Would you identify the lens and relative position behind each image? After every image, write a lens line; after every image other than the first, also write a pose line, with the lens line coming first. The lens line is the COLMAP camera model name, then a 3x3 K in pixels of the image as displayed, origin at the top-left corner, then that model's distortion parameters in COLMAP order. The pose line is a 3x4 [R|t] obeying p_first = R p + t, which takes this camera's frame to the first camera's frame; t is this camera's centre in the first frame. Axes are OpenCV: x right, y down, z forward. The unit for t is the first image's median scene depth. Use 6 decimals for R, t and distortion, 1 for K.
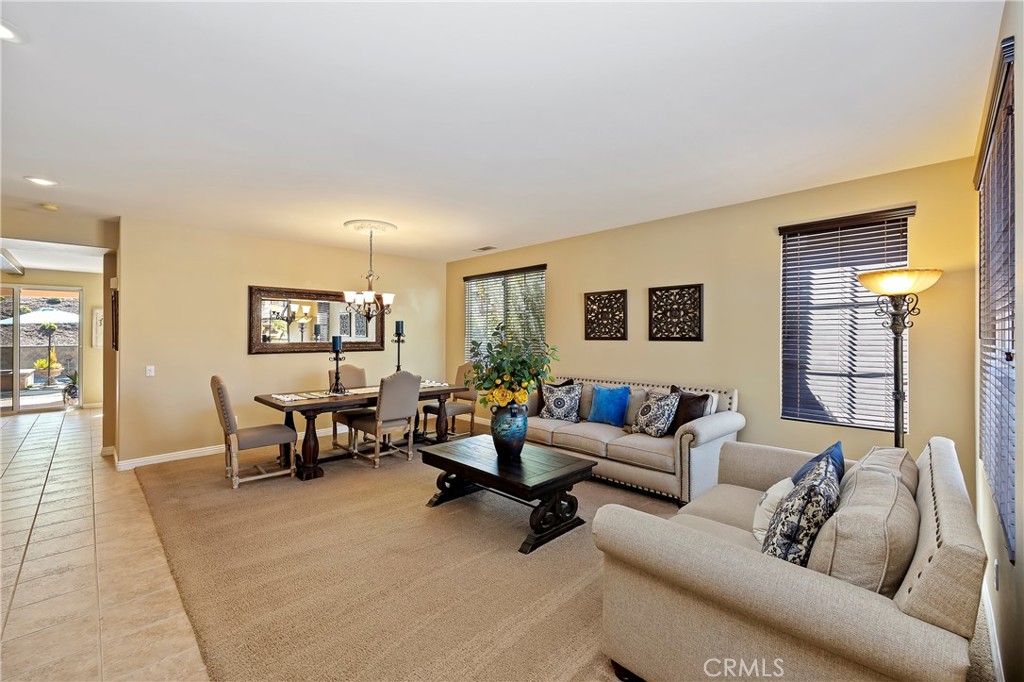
lens RADIAL K [[423.6, 0, 519.5], [0, 423.6, 330.2], [0, 0, 1]] dist [-0.001369, 0.001207]
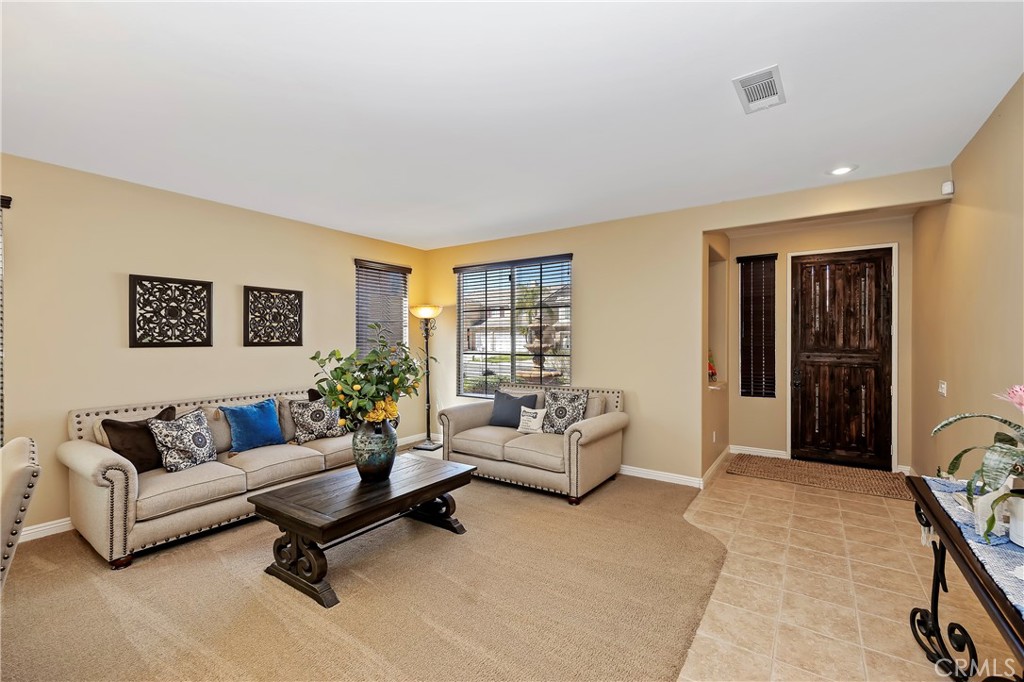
lens RADIAL K [[423.6, 0, 517.6], [0, 423.6, 341.2], [0, 0, 1]] dist [-0.001369, 0.001207]
pose [[-0.163634, -0.001522, 0.986520, -0.607113], [-0.013289, 0.999911, -0.000662, 0.006531], [-0.986432, -0.013218, -0.163640, 0.558380]]
